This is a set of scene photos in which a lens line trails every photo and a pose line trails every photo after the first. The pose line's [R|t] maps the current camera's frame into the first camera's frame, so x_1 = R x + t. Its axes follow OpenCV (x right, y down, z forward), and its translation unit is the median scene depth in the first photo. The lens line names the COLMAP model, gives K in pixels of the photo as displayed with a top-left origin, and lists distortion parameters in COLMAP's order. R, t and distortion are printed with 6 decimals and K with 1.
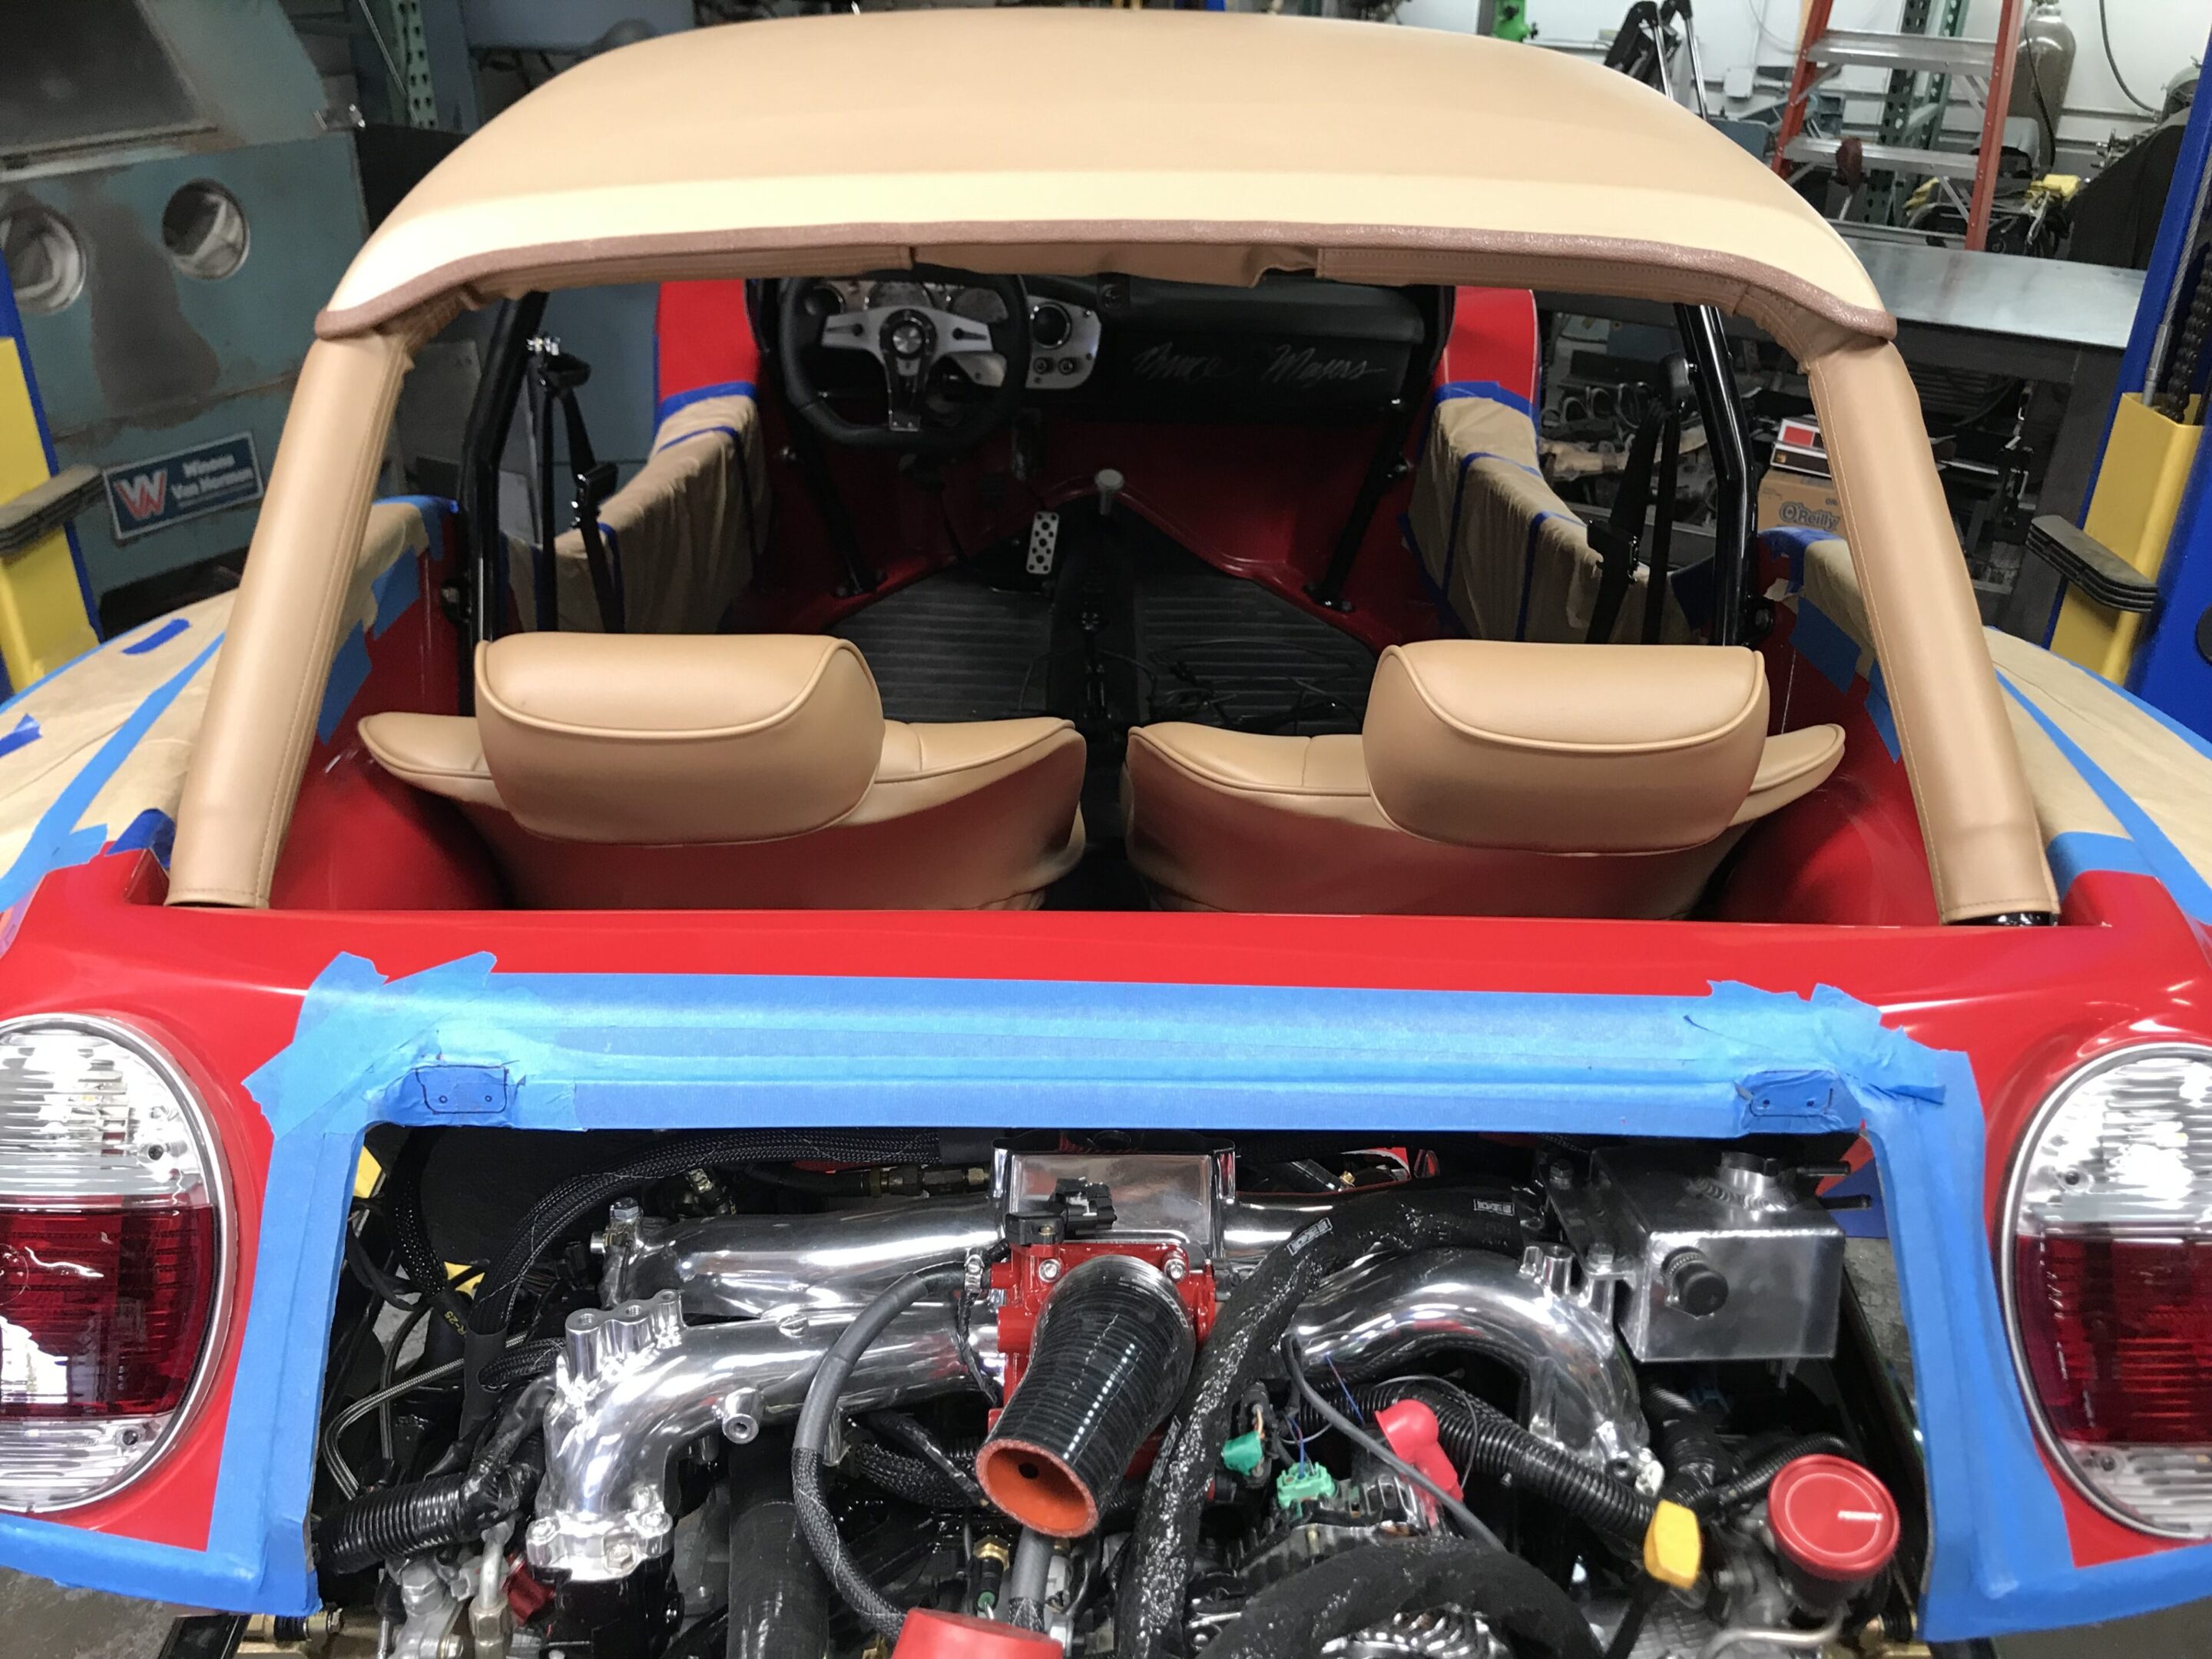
lens RADIAL K [[1820.4, 0, 1106.0], [0, 1820.4, 829.5], [0, 0, 1]] dist [0.003933, 0.008812]
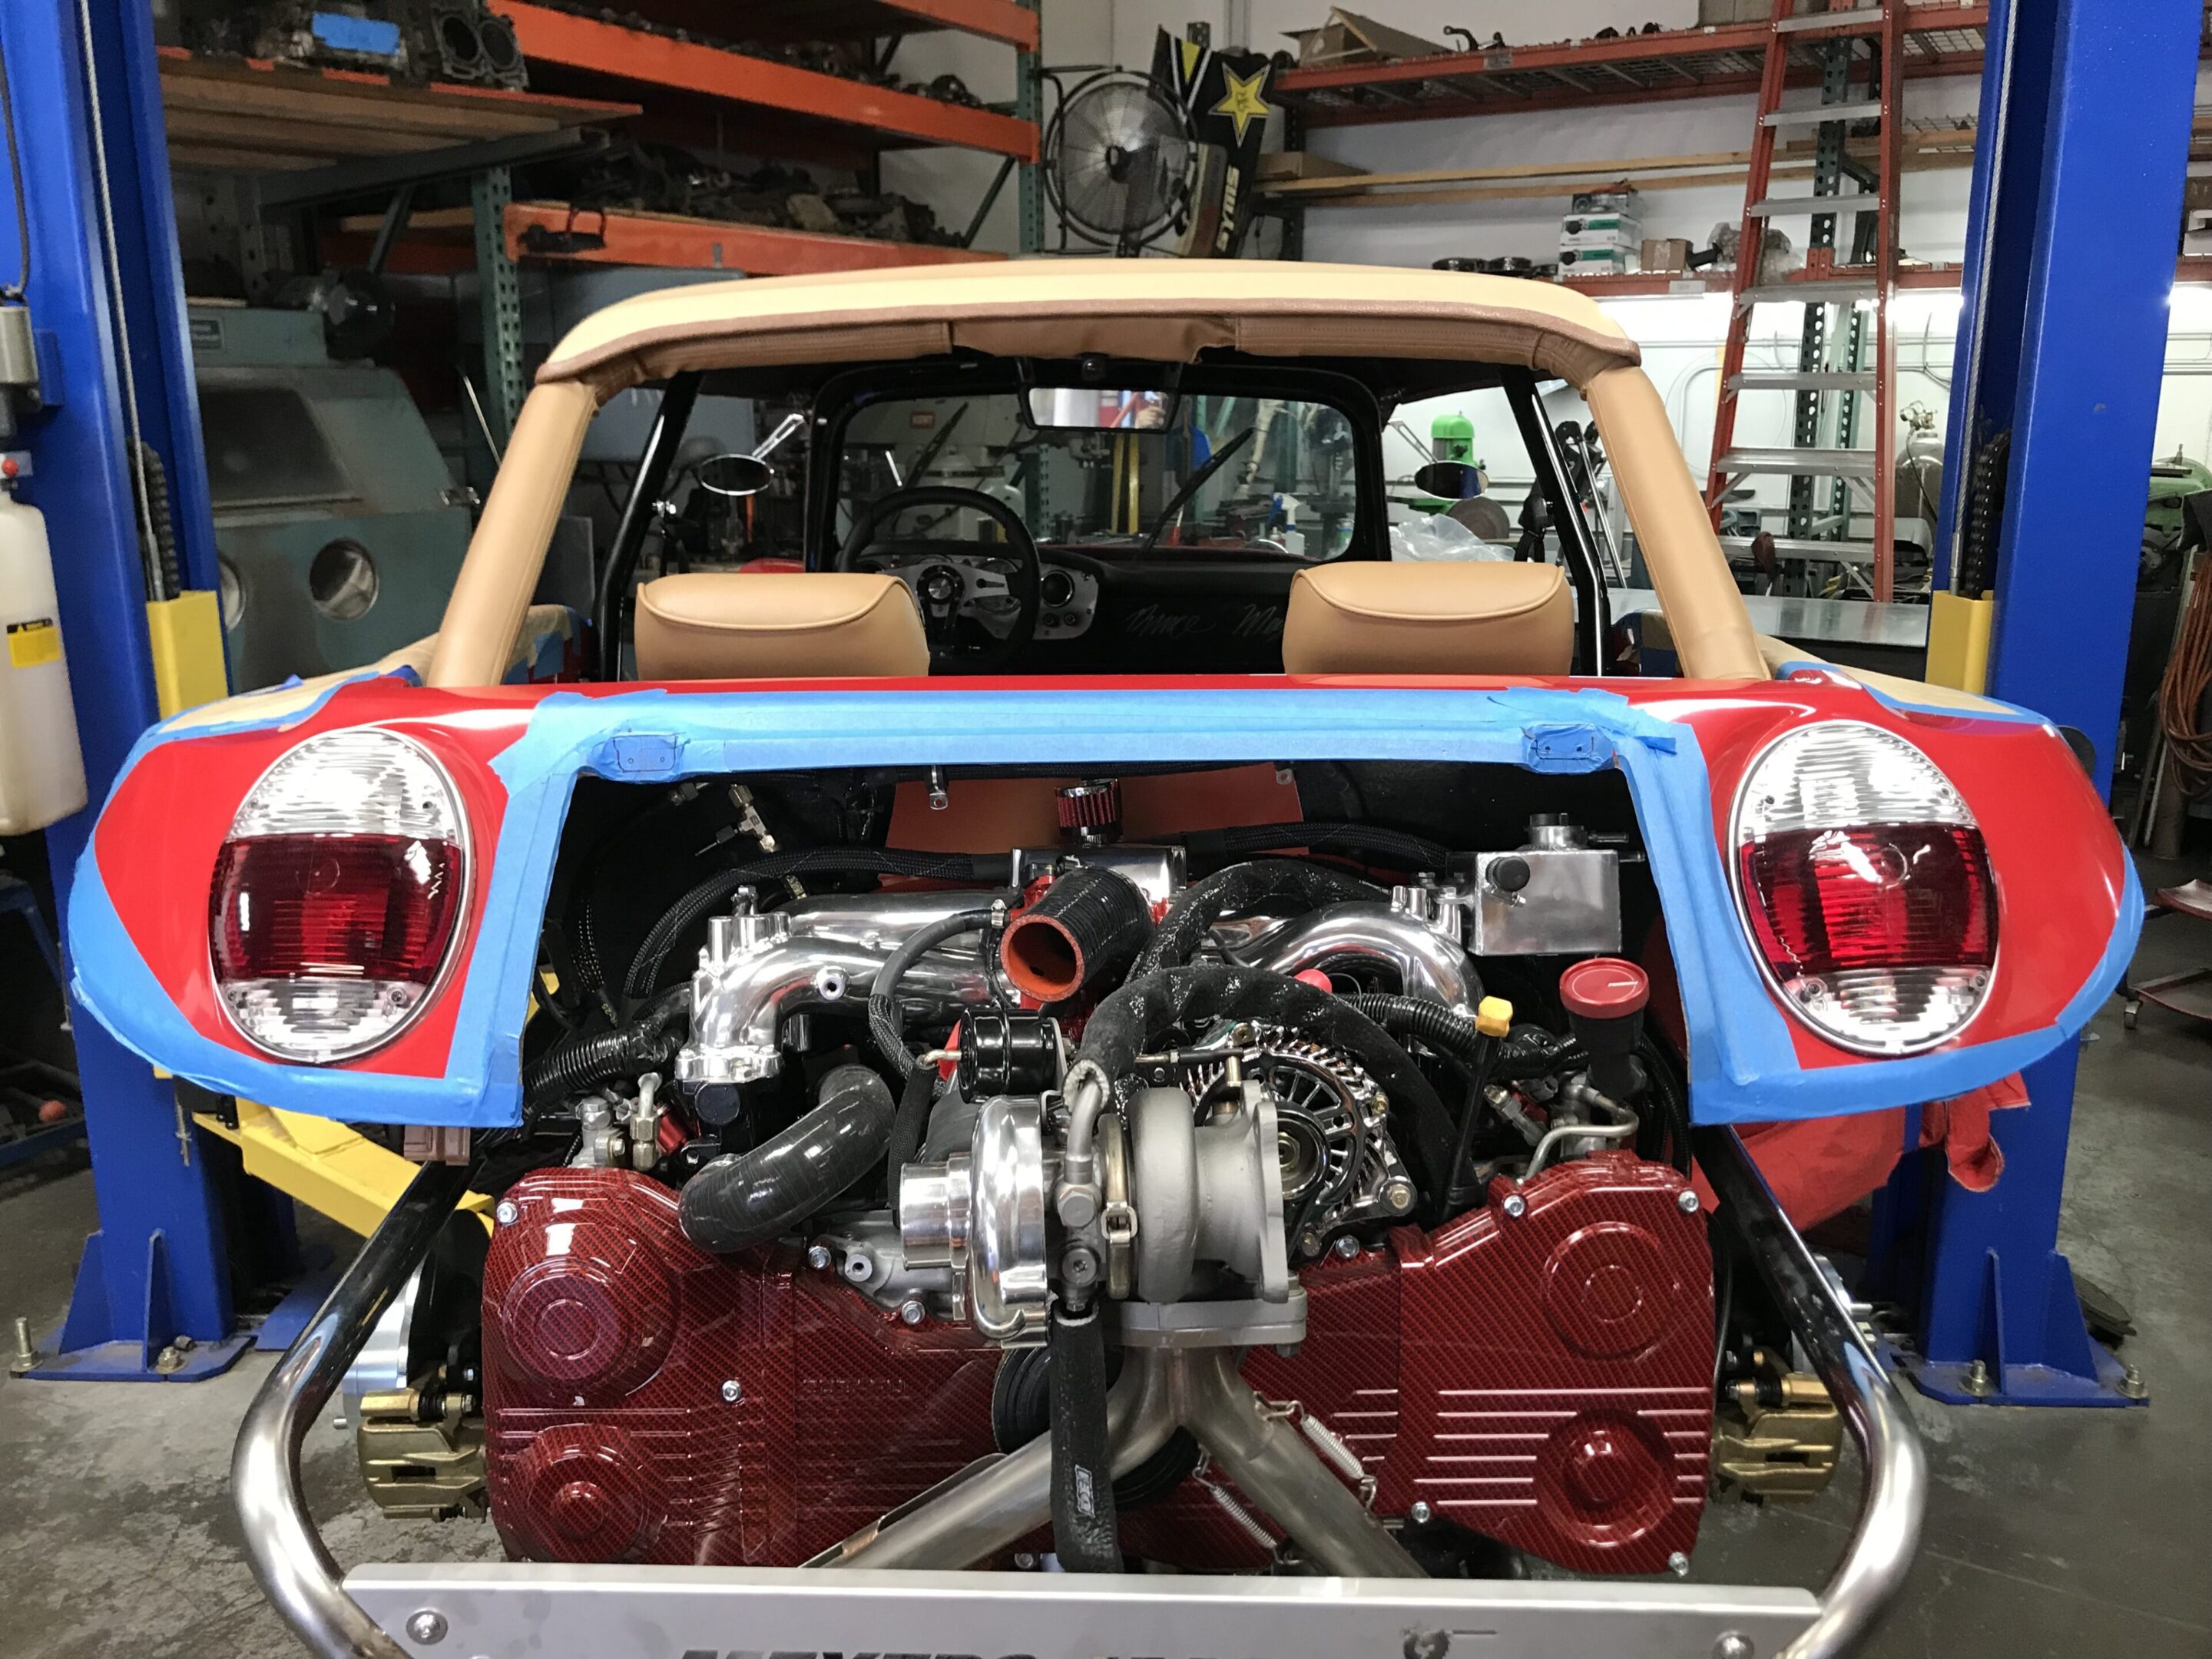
lens RADIAL K [[1808.5, 0, 1120.7], [0, 1808.5, 819.7], [0, 0, 1]] dist [-0.002515, -0.011509]
pose [[0.999709, -0.024131, -0.000101, 0.022477], [0.023299, 0.966306, -0.256338, 0.522922], [0.006283, 0.256261, 0.966587, -0.340751]]
